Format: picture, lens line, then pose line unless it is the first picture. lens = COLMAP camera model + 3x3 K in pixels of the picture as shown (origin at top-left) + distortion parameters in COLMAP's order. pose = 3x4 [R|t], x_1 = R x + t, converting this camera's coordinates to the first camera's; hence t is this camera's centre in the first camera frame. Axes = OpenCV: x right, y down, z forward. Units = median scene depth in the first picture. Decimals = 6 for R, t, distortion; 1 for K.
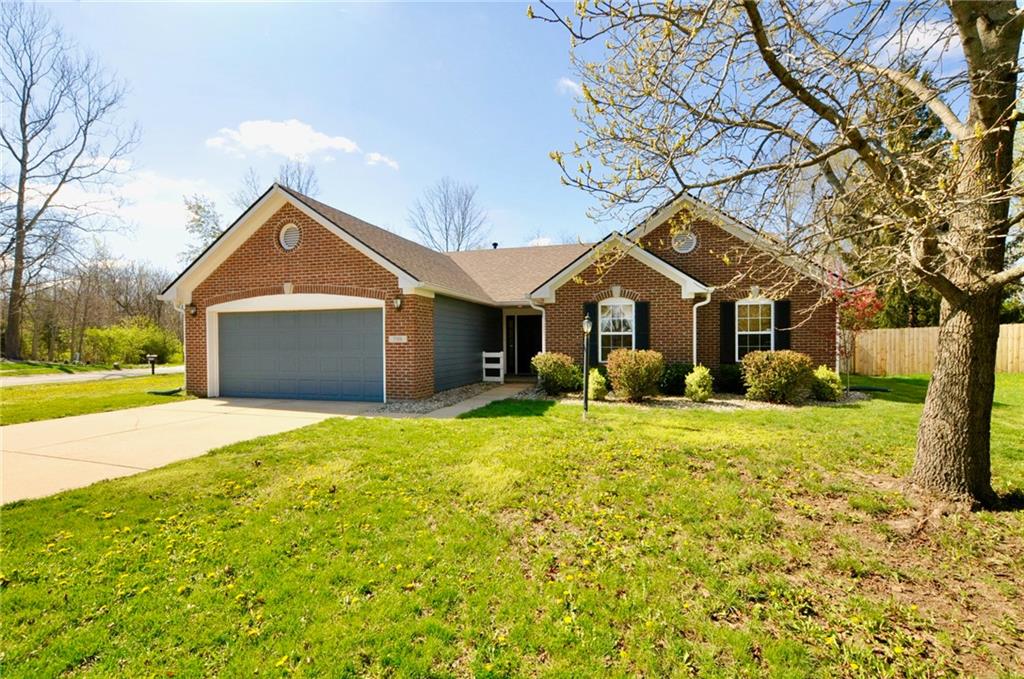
lens RADIAL K [[433.9, 0, 512.6], [0, 433.9, 364.2], [0, 0, 1]] dist [-0.020241, -0.000575]
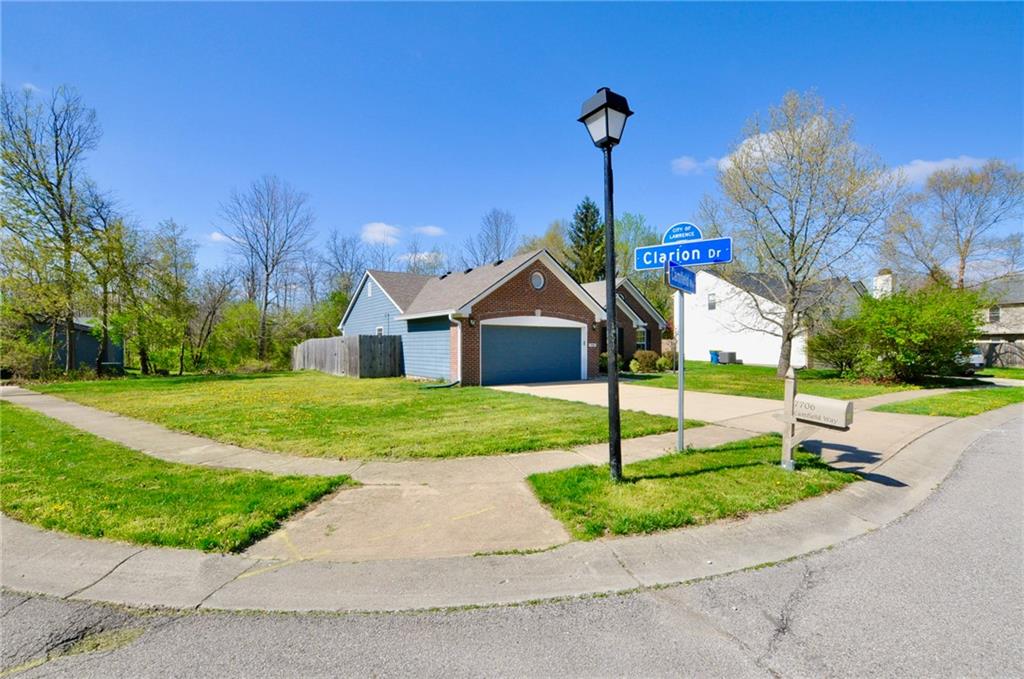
lens RADIAL K [[448.8, 0, 516.0], [0, 448.8, 347.0], [0, 0, 1]] dist [-0.046787, 0.009859]
pose [[0.630943, -0.000007, 0.775829, -1.744955], [0.051467, 0.997798, -0.041847, 0.011628], [-0.774120, 0.066332, 0.629554, 0.040335]]
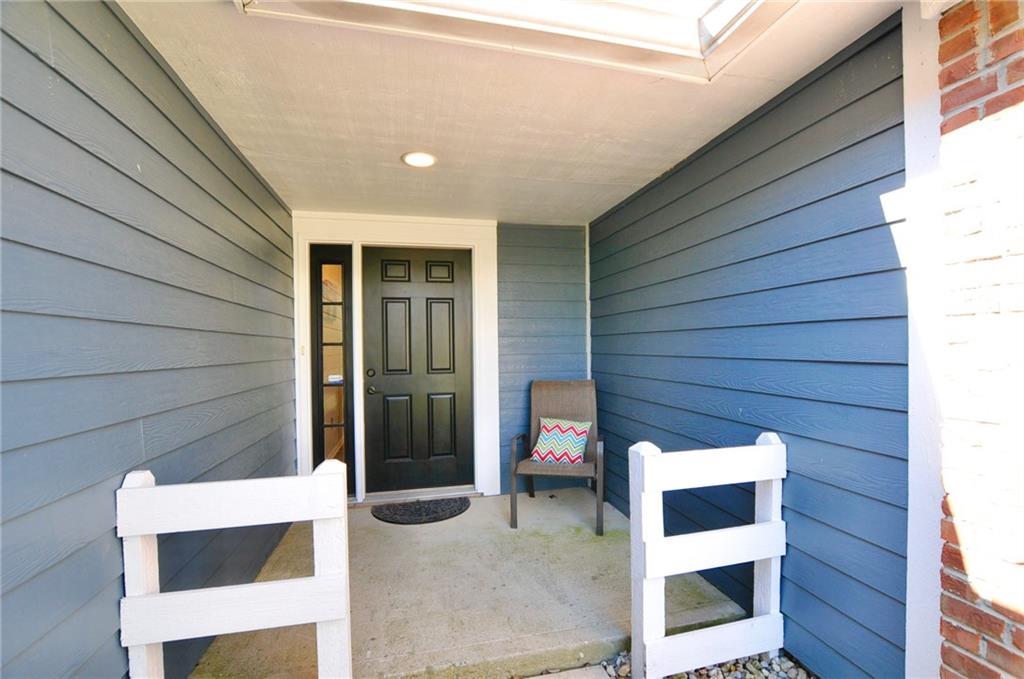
lens RADIAL K [[448.8, 0, 516.0], [0, 448.8, 347.0], [0, 0, 1]] dist [-0.046787, 0.009859]
pose [[0.859397, -0.010839, 0.511193, -0.042223], [0.045220, 0.997469, -0.054873, -0.053636], [-0.509305, 0.070274, 0.857712, 0.890768]]
